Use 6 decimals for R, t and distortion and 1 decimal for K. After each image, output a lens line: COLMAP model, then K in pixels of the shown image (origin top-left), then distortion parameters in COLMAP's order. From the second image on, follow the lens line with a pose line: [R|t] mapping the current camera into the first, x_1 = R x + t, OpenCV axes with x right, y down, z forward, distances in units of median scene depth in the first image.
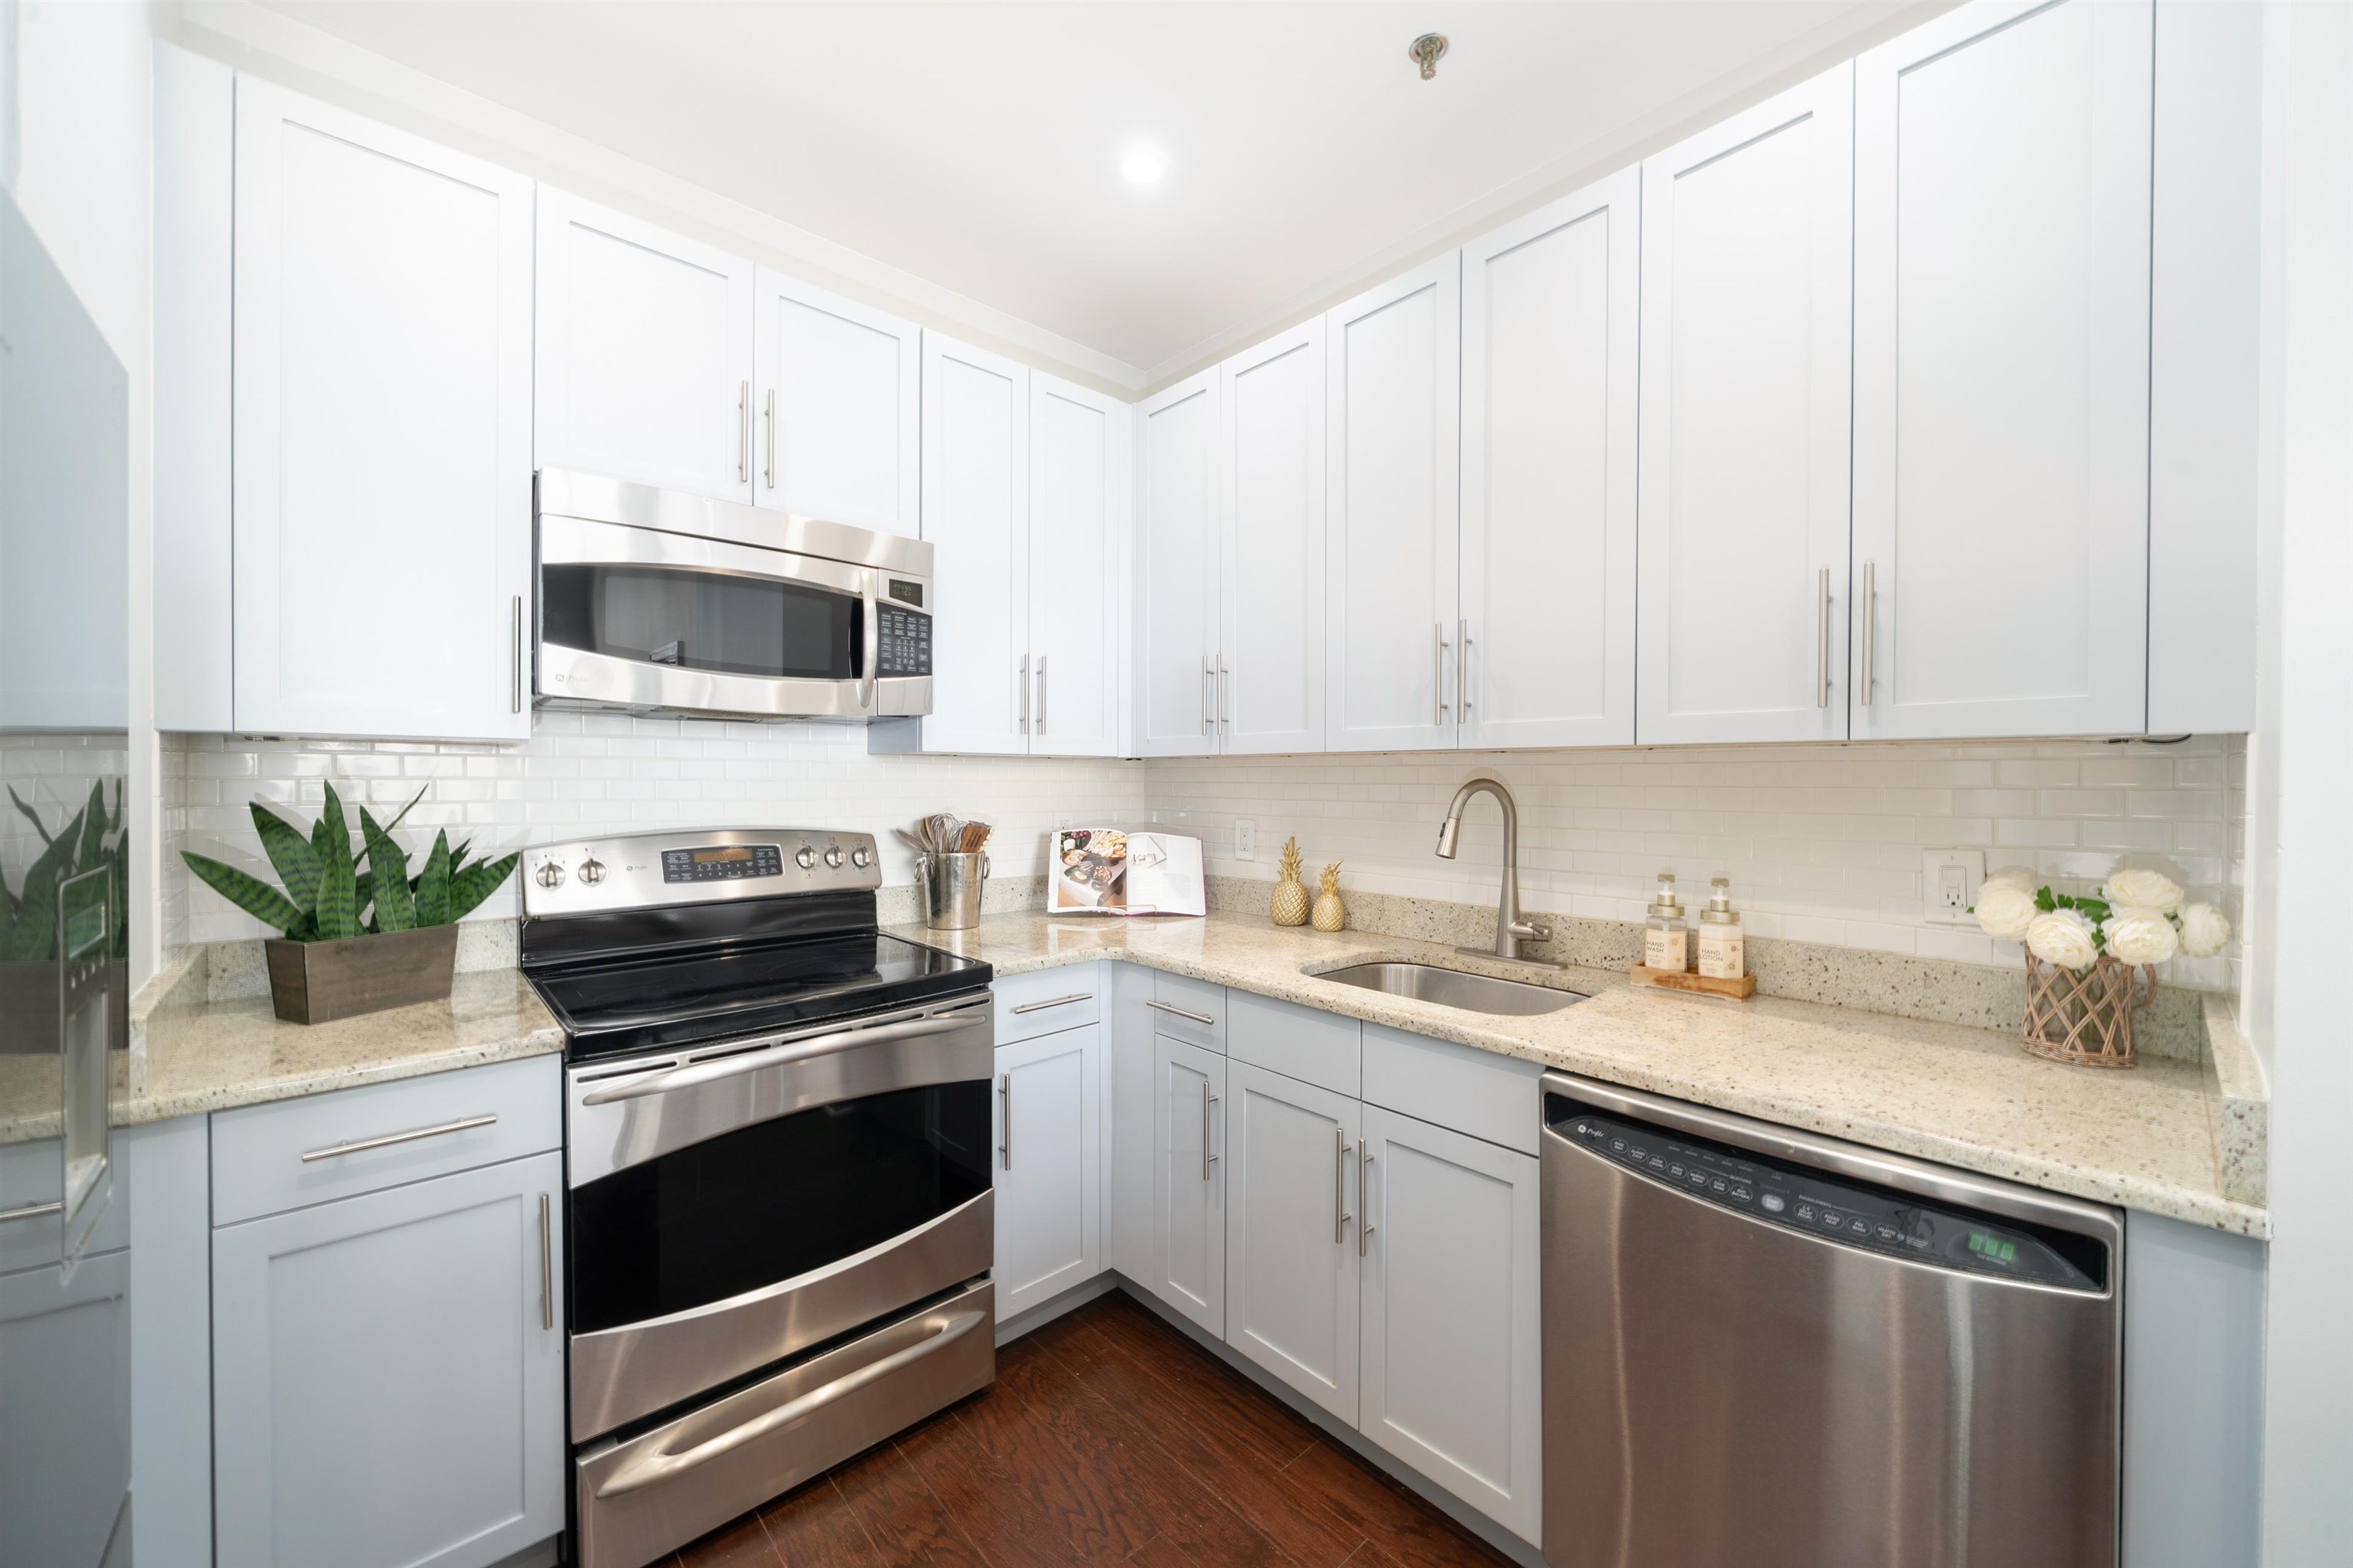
lens RADIAL K [[883.7, 0, 1186.1], [0, 883.7, 785.6], [0, 0, 1]] dist [-0.008792, 0.001380]
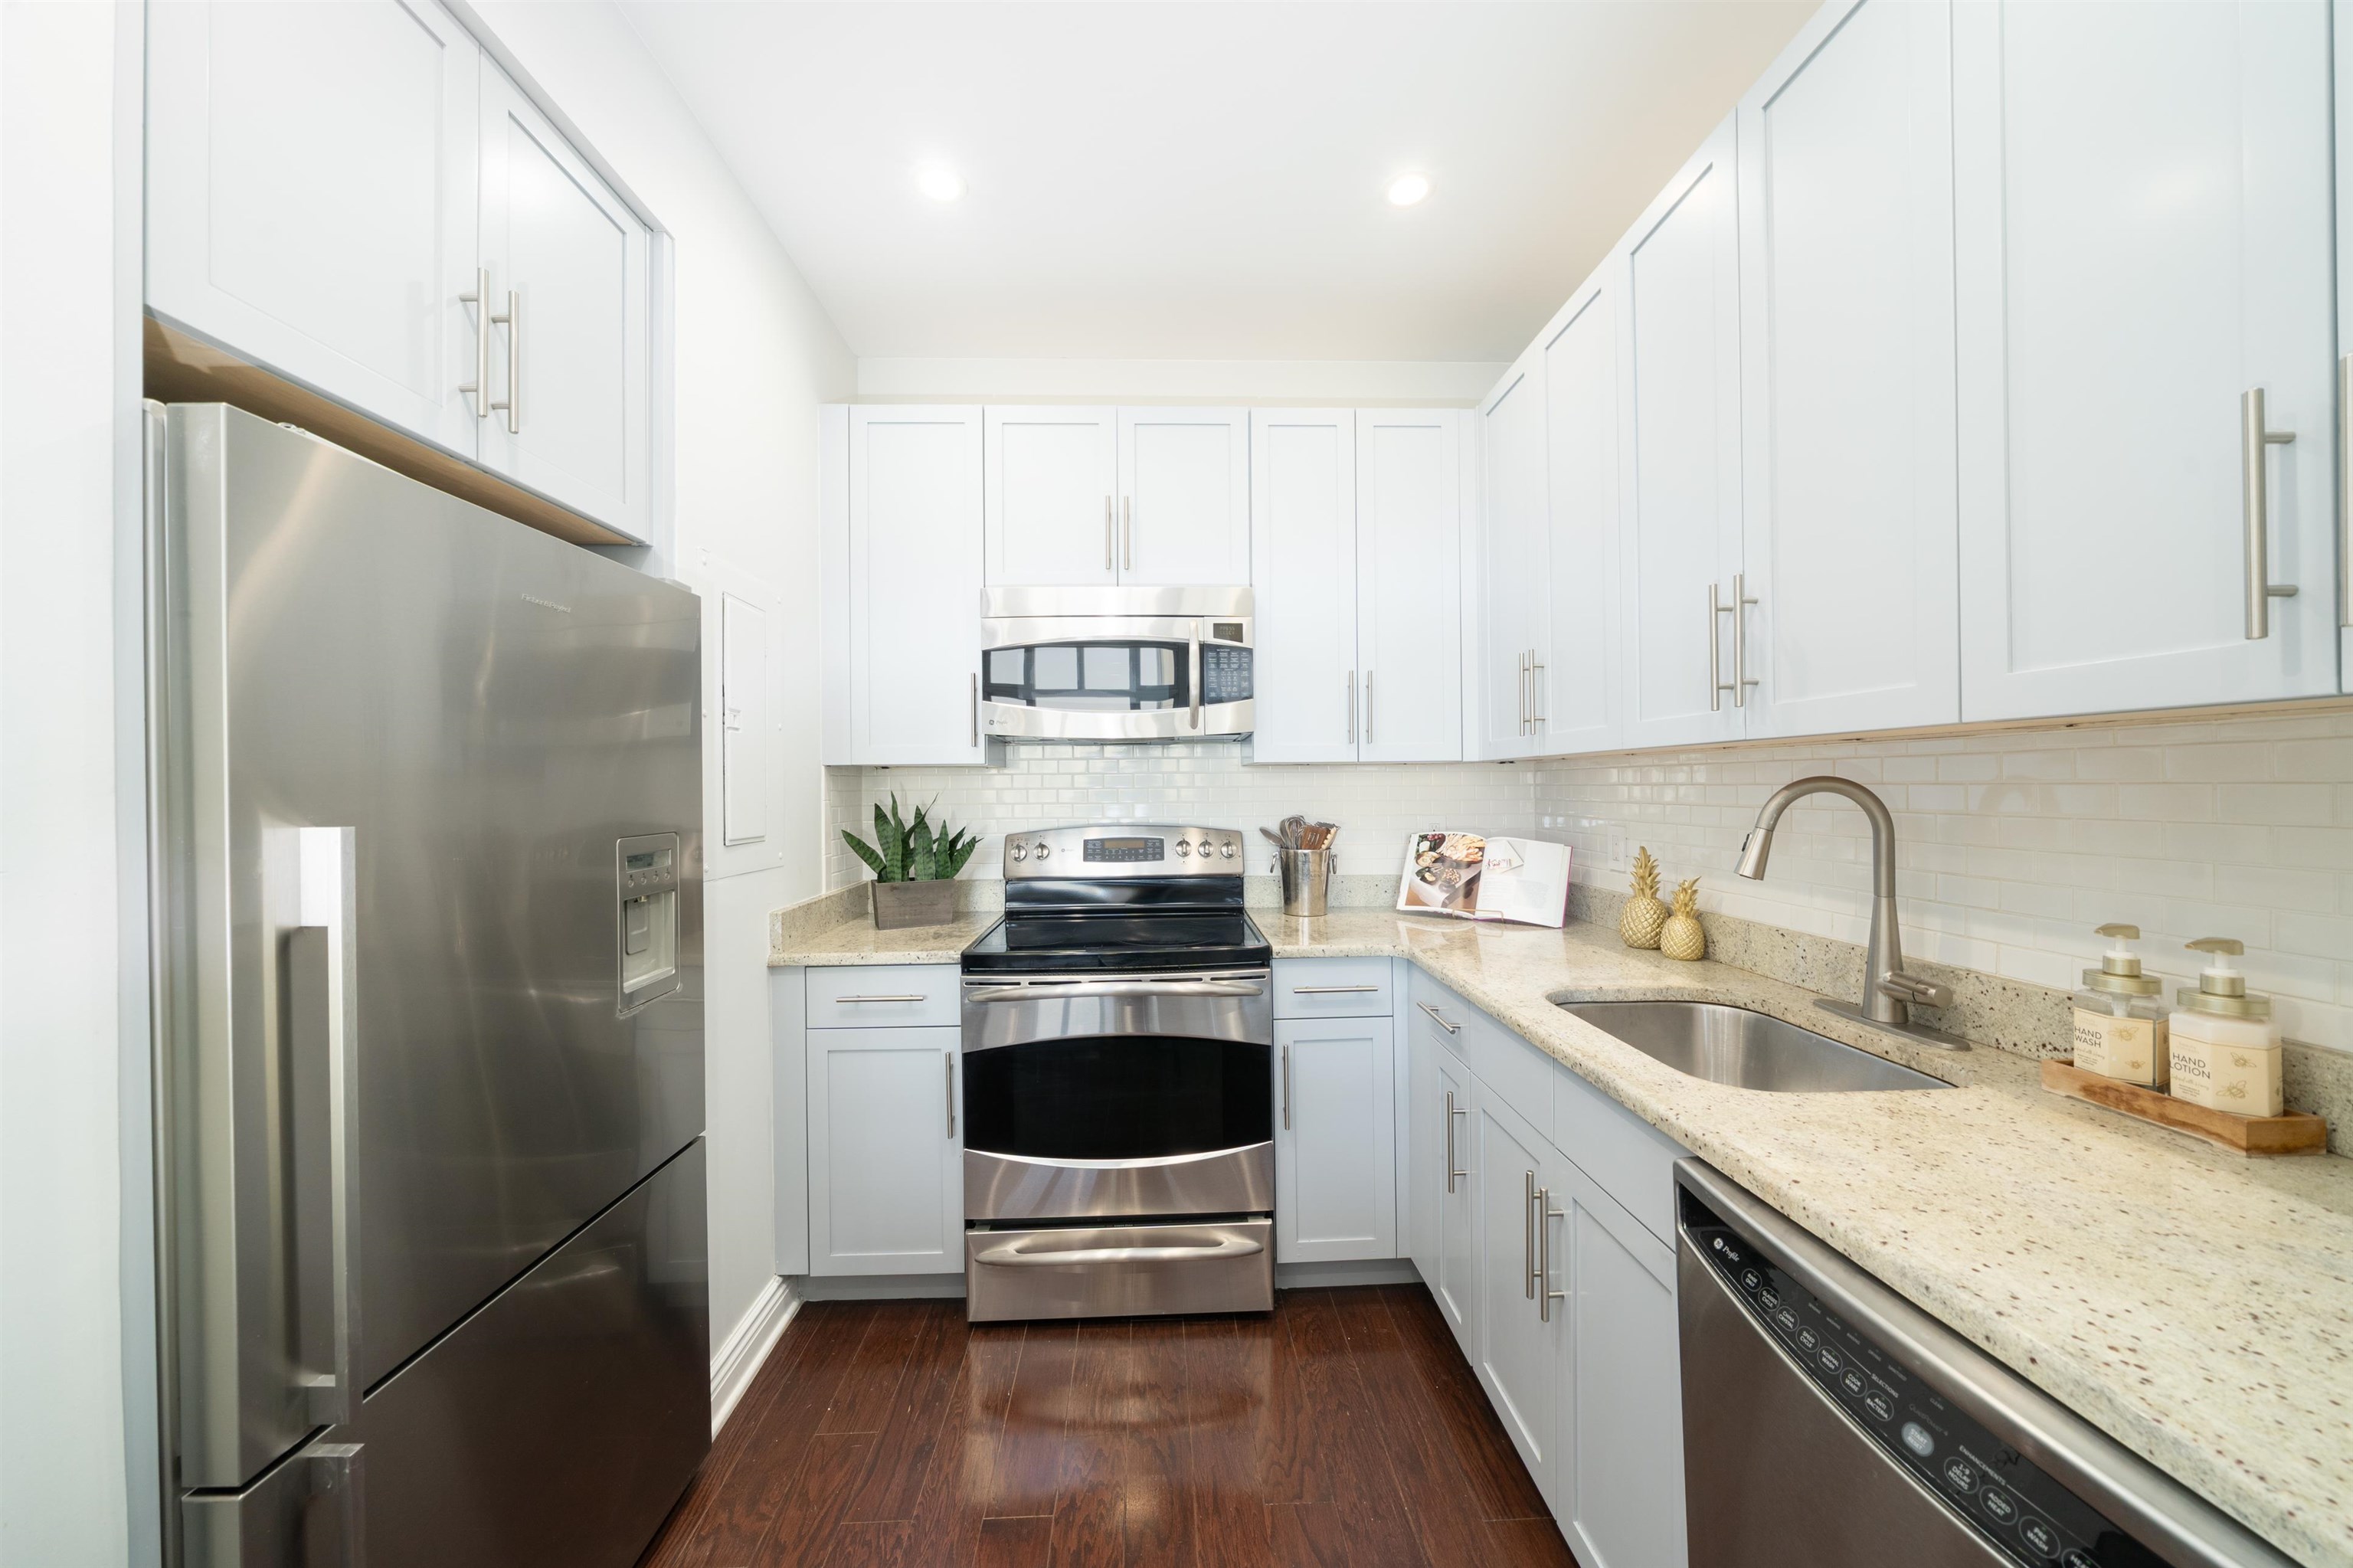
lens RADIAL K [[812.7, 0, 1180.2], [0, 812.7, 784.4], [0, 0, 1]] dist [-0.004740, -0.000235]
pose [[0.750420, -0.013719, -0.660818, 0.397189], [0.009430, 0.999905, -0.010049, 0.001110], [0.660894, 0.001310, 0.750479, 0.125542]]
